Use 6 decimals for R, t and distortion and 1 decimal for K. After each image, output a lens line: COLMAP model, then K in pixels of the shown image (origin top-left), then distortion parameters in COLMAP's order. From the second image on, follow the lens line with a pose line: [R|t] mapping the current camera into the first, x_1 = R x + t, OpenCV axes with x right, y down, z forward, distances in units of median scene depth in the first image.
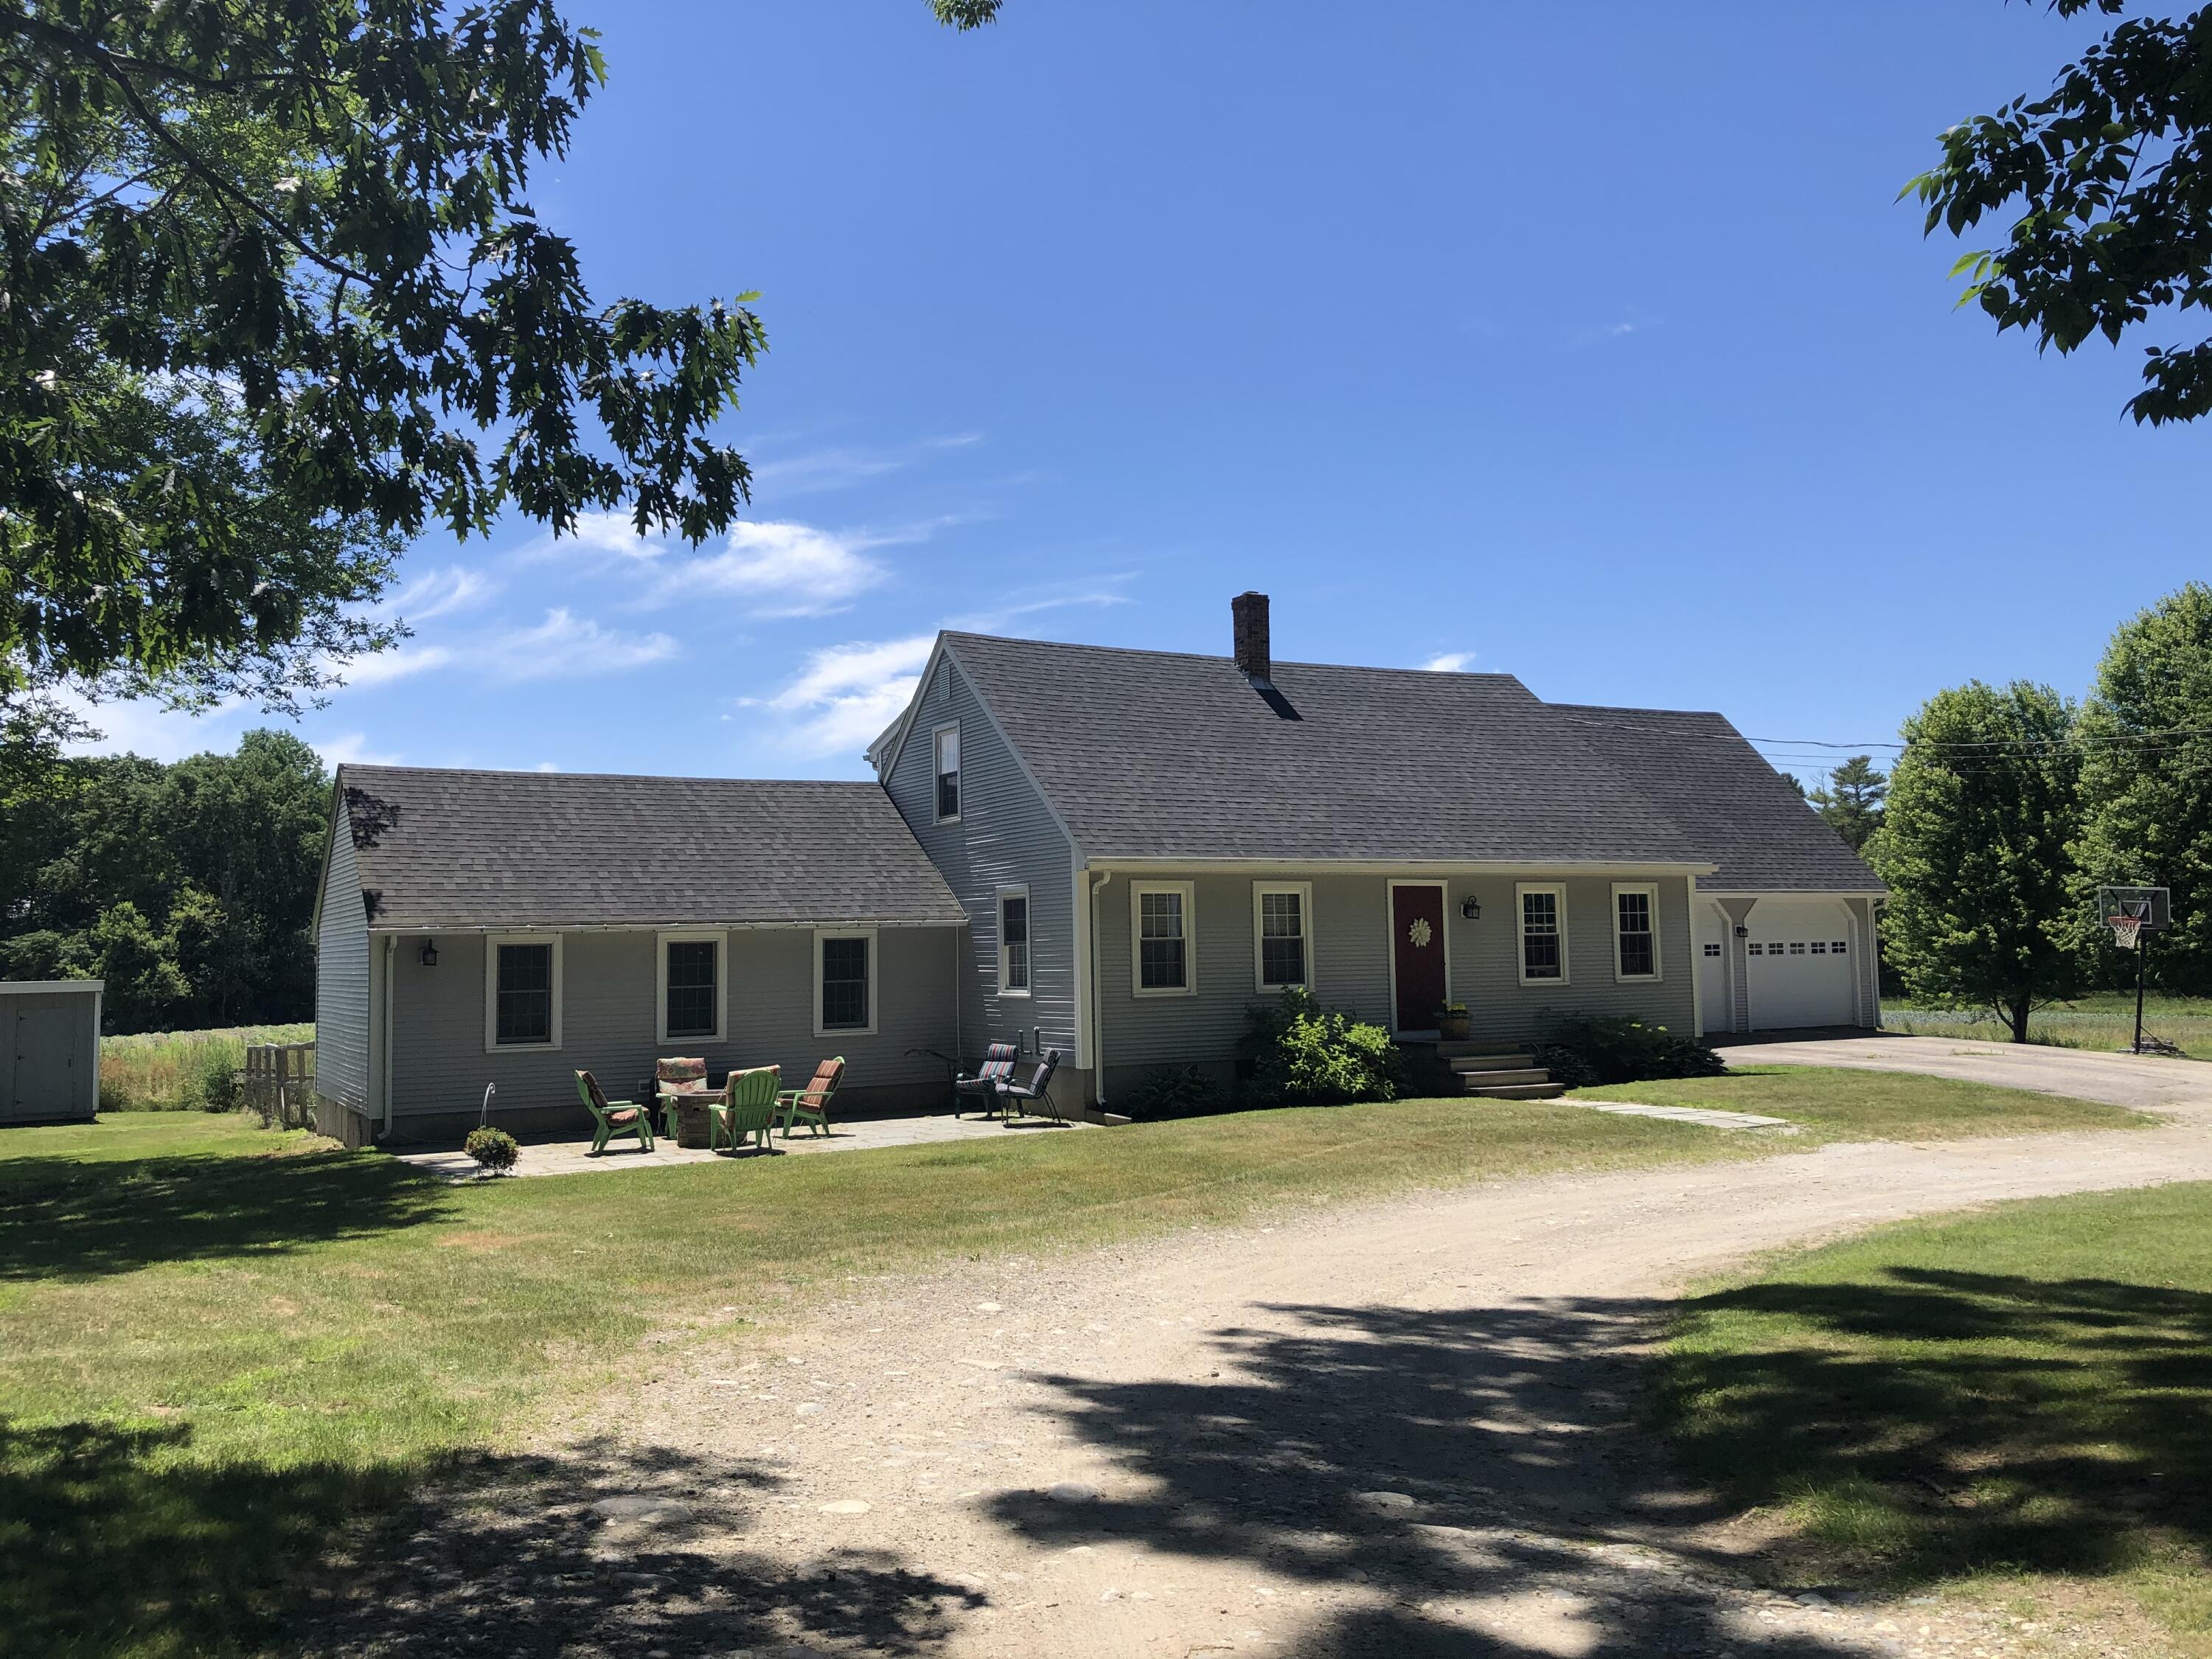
lens RADIAL K [[1755.0, 0, 1084.3], [0, 1755.0, 829.0], [0, 0, 1]] dist [-0.006074, -0.038524]
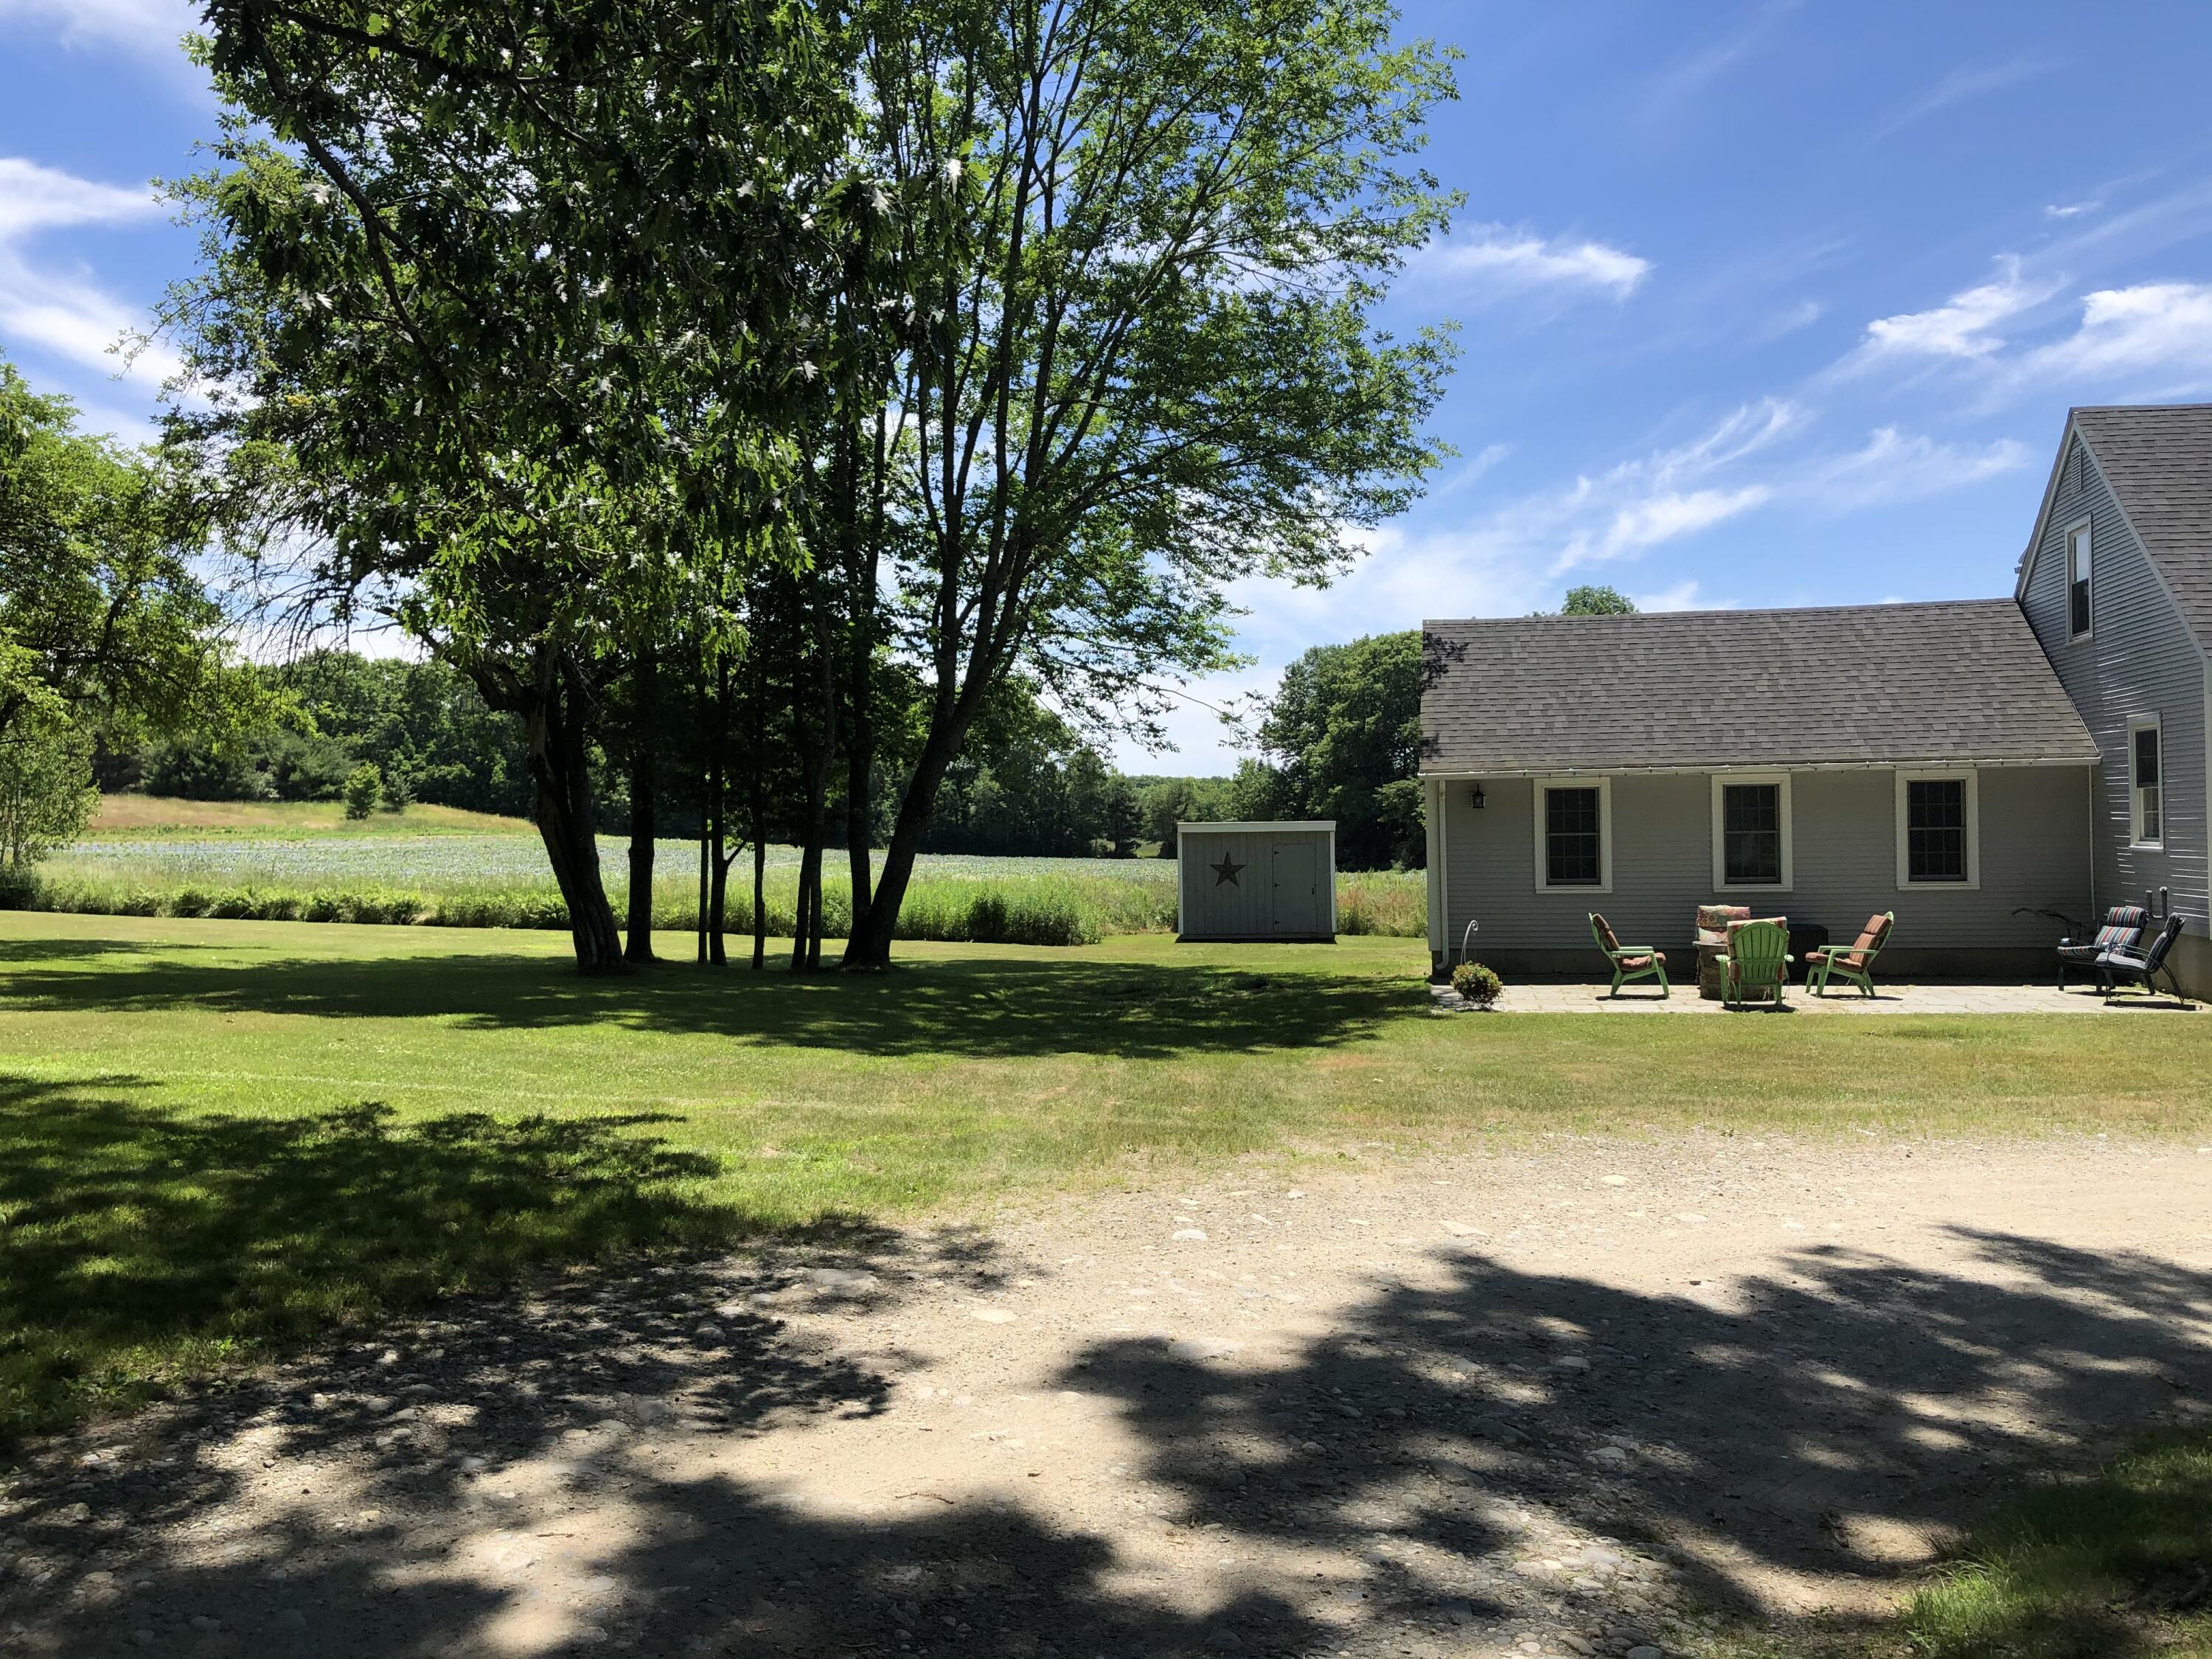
lens RADIAL K [[1755.0, 0, 1084.3], [0, 1755.0, 829.0], [0, 0, 1]] dist [-0.006074, -0.038524]
pose [[0.745460, 0.012931, -0.666424, 0.164169], [0.047520, 0.996237, 0.072486, 0.003233], [0.664854, -0.085704, 0.742041, 0.069789]]
